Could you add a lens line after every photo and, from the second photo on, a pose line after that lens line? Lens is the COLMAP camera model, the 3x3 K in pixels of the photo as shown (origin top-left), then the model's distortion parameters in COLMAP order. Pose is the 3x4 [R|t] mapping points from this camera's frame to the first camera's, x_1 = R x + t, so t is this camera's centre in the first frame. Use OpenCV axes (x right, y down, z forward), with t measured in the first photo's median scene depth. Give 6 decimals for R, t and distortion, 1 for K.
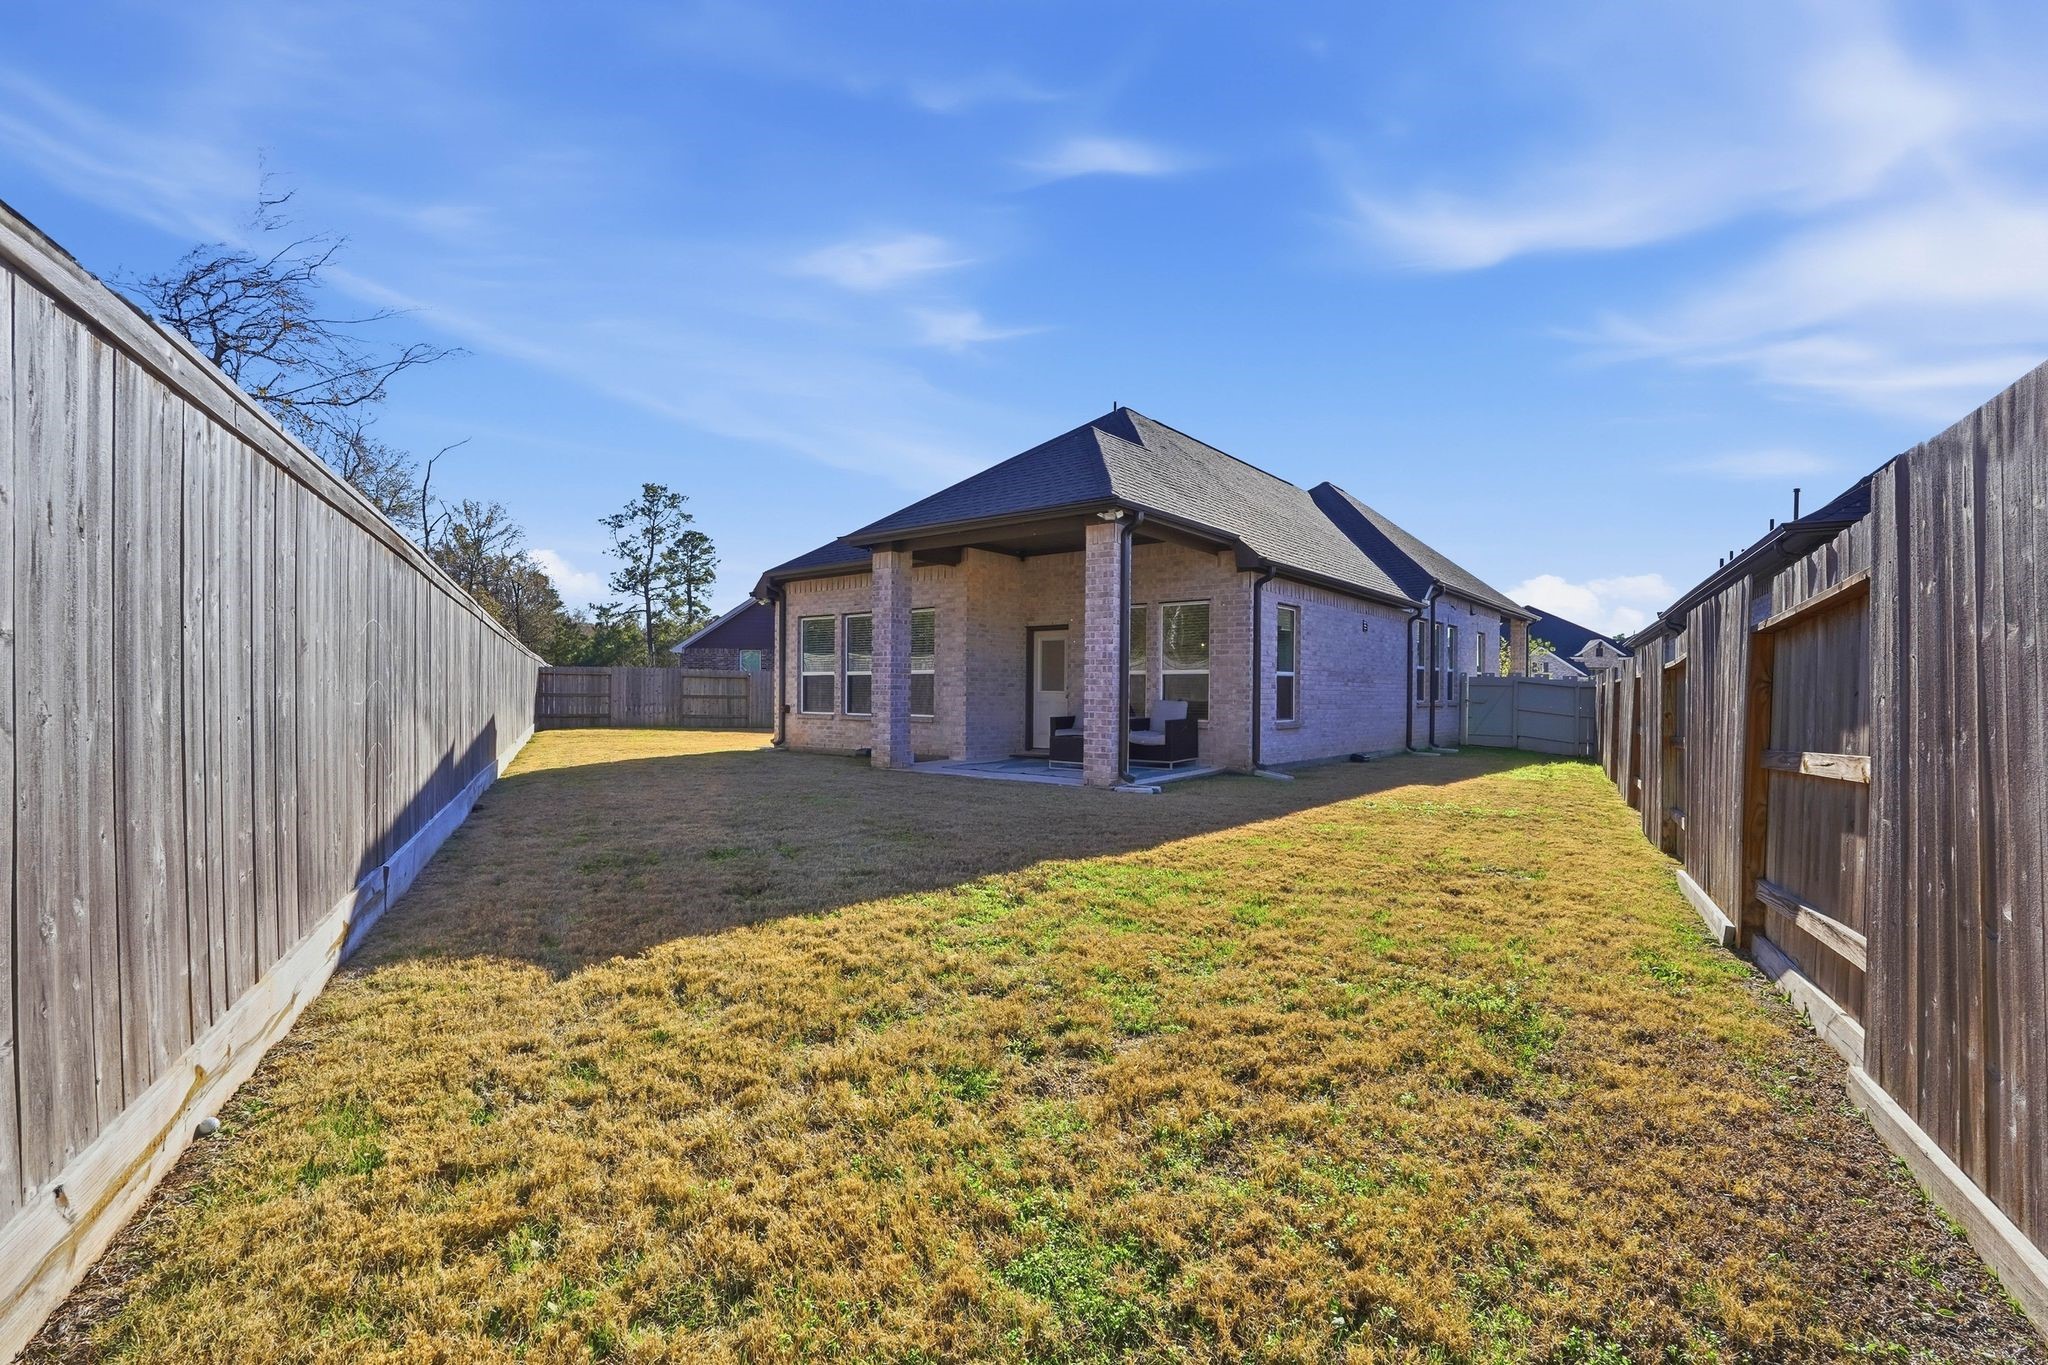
lens RADIAL K [[922.4, 0, 1024.0], [0, 922.4, 682.5], [0, 0, 1]] dist [-0.033499, 0.014729]
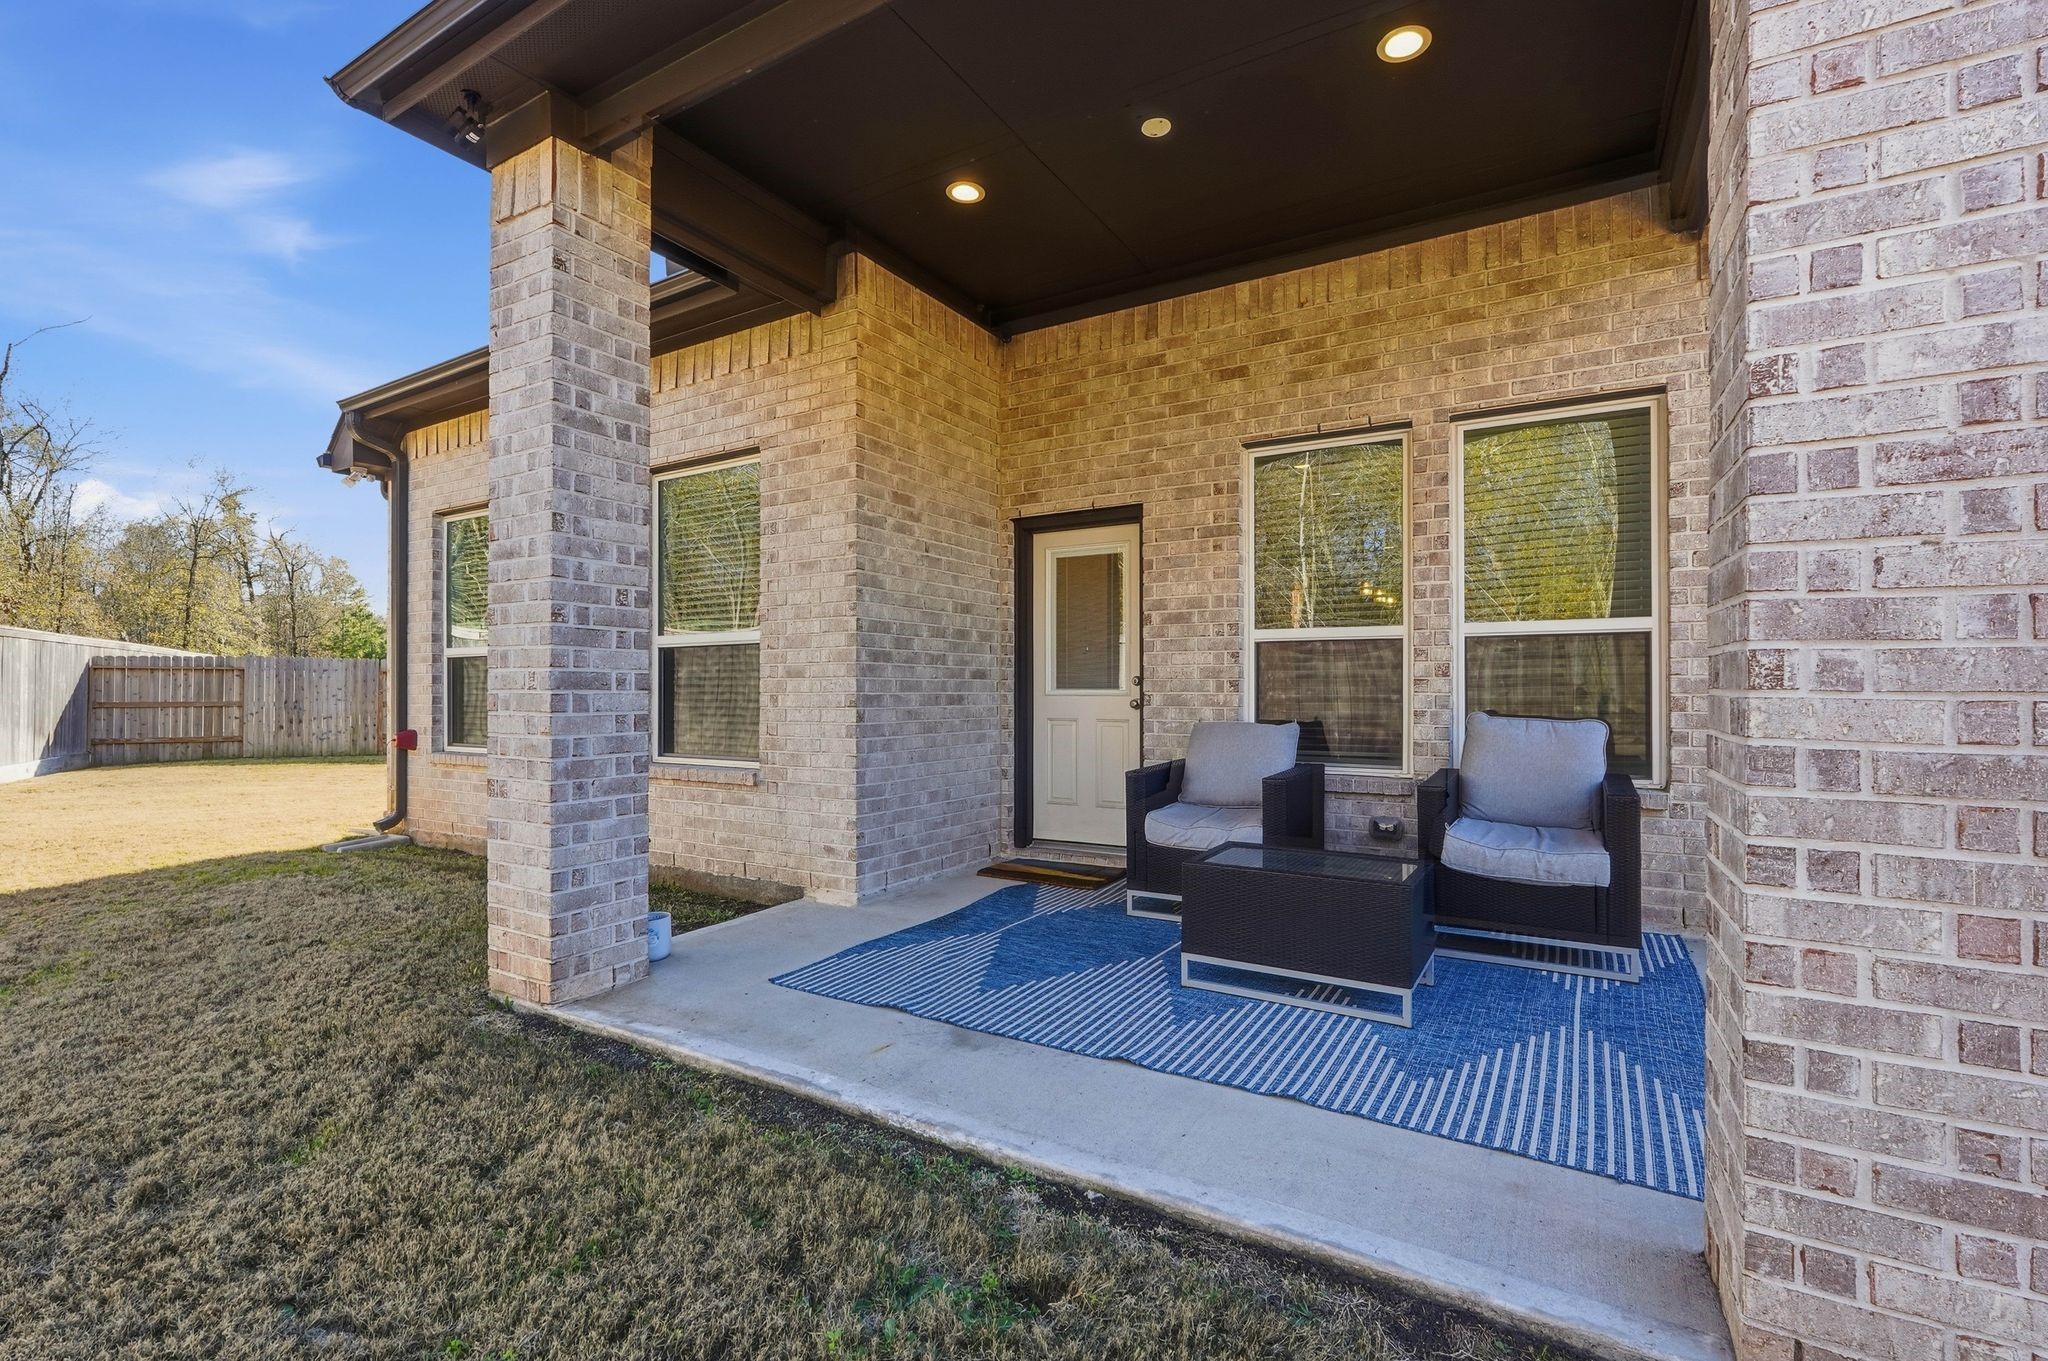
lens RADIAL K [[922.4, 0, 1024.0], [0, 922.4, 680.5], [0, 0, 1]] dist [-0.033499, 0.014729]
pose [[0.991851, -0.007997, 0.127149, -0.043862], [0.008137, 0.999967, -0.000577, 0.005470], [-0.127141, 0.001606, 0.991883, 0.651709]]
